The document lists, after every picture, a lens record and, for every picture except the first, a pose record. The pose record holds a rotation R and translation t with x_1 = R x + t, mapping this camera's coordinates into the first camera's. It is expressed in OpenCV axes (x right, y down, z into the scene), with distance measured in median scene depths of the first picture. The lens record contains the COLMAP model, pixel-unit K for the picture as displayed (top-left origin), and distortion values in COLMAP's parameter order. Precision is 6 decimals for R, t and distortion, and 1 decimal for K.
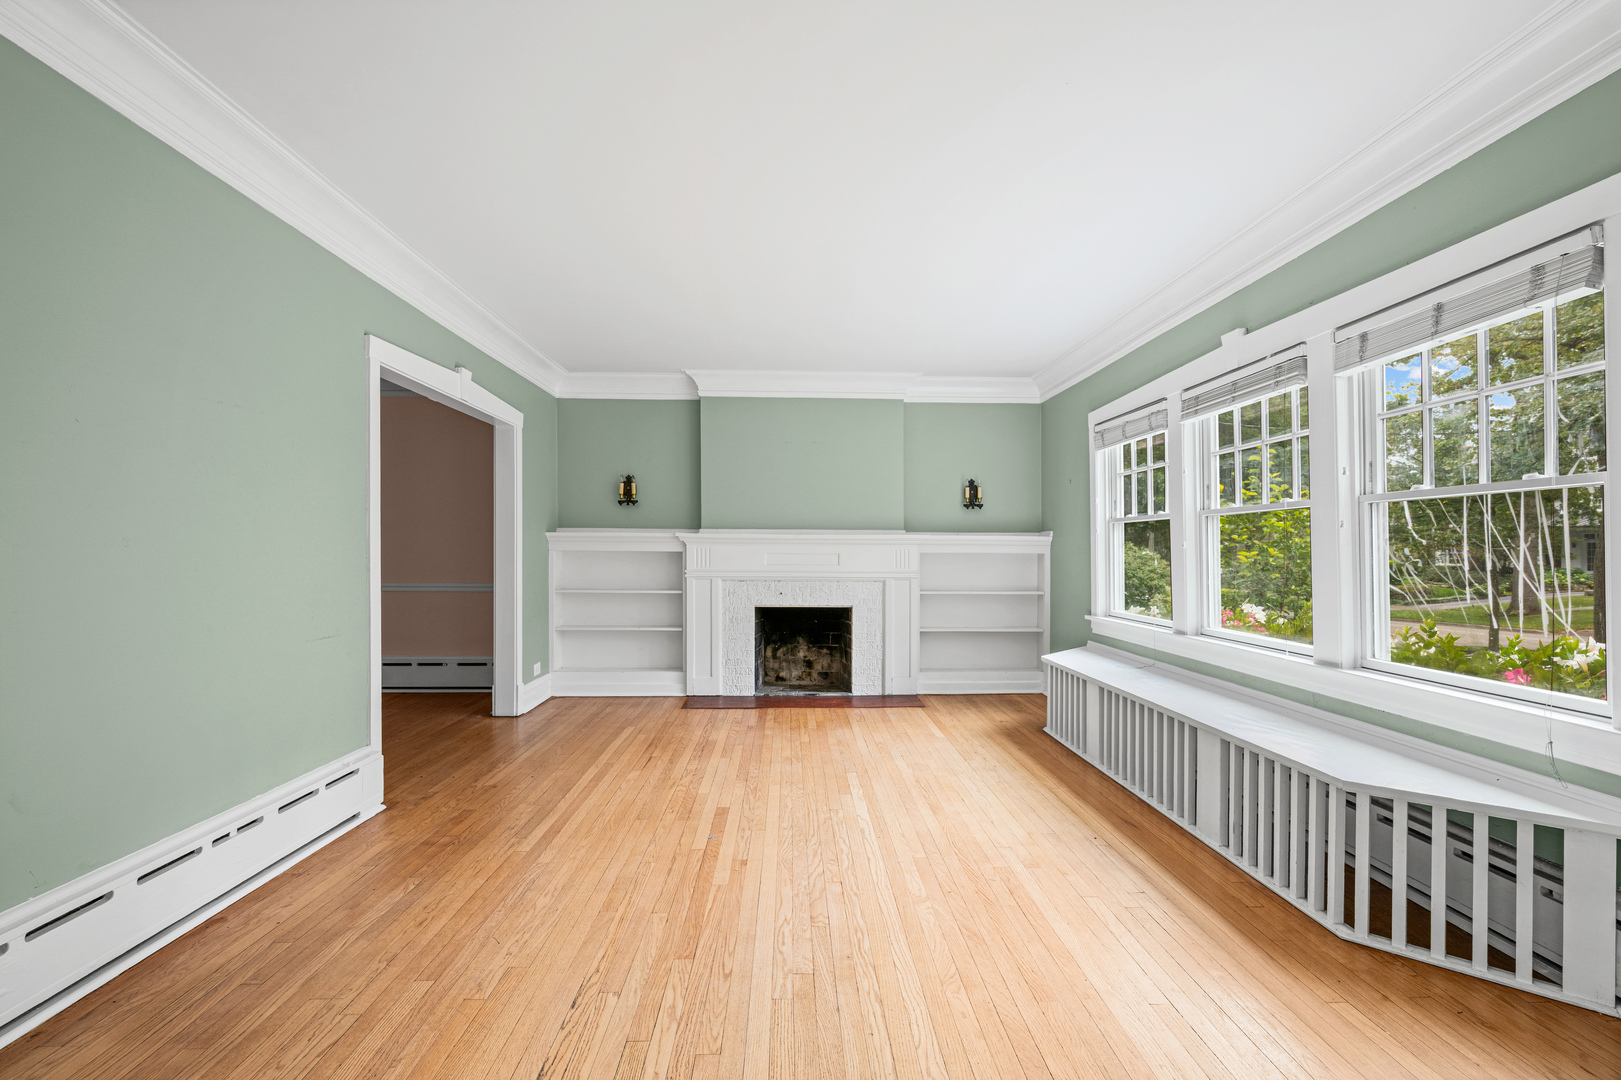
lens RADIAL K [[738.4, 0, 803.0], [0, 738.4, 549.6], [0, 0, 1]] dist [-0.001522, 0.000594]
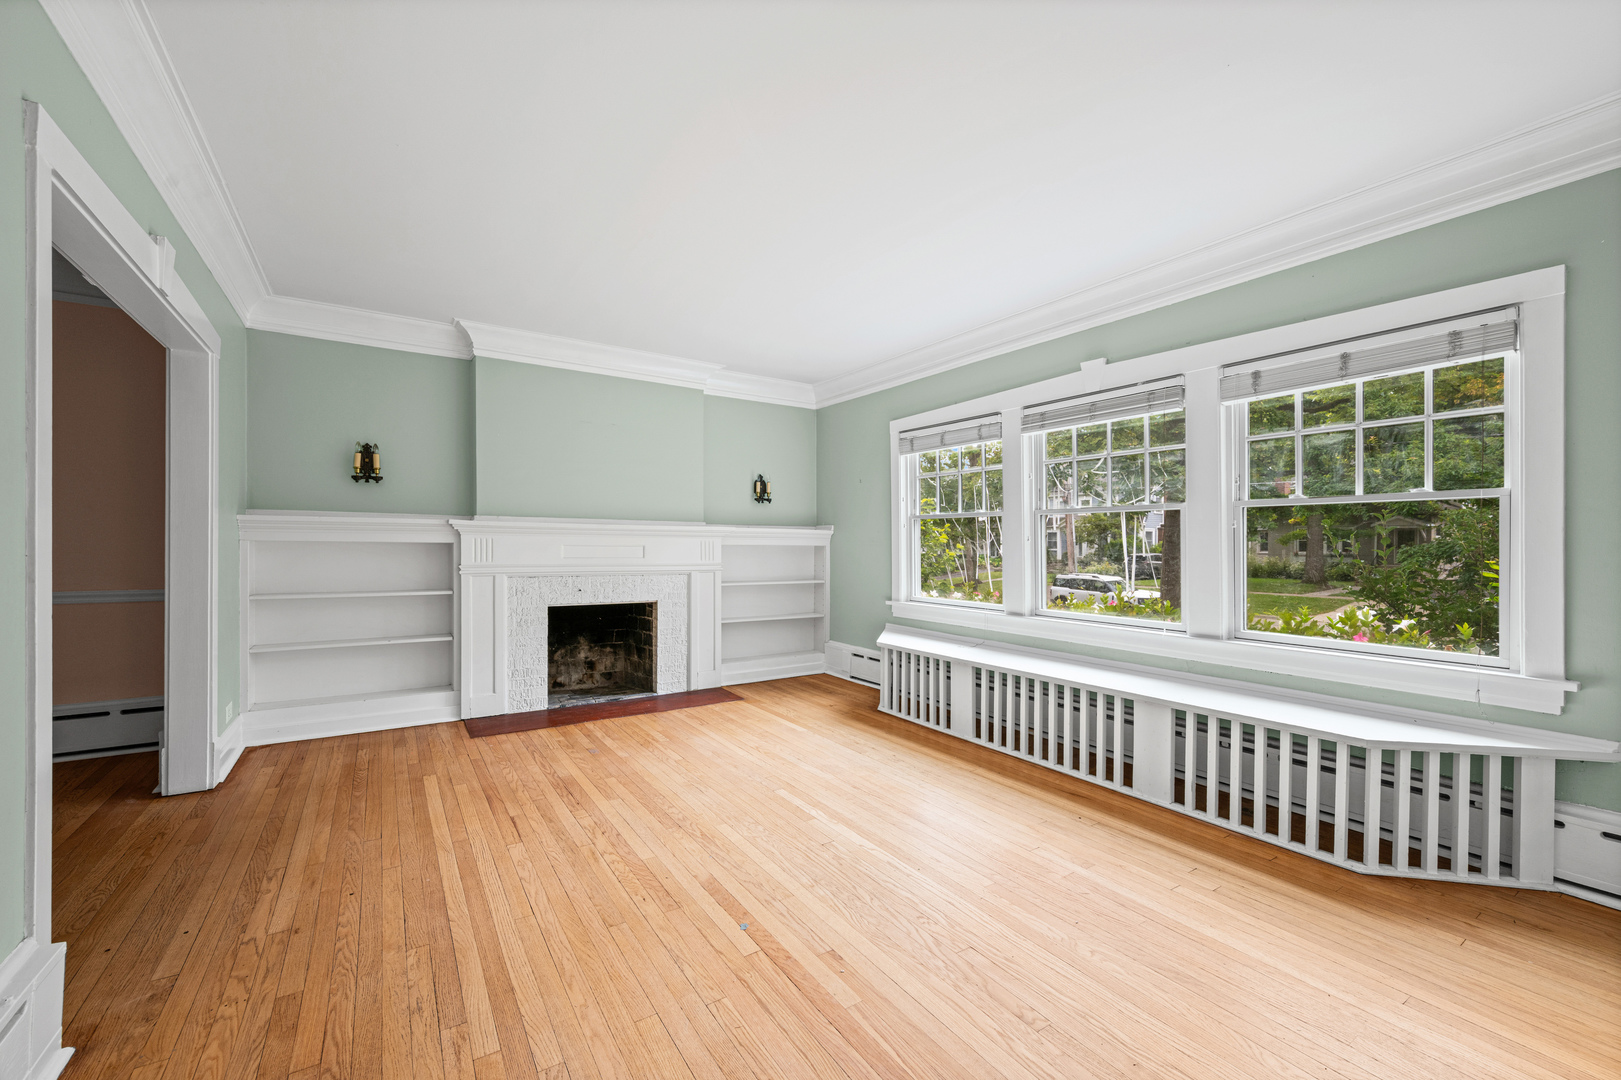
lens RADIAL K [[639.5, 0, 793.0], [0, 639.5, 539.8], [0, 0, 1]] dist [-0.000588, 0.000574]
pose [[0.858949, 0.006368, 0.512021, -0.311709], [-0.005105, 0.999979, -0.003871, 0.000372], [-0.512035, 0.000711, 0.858964, 0.314382]]
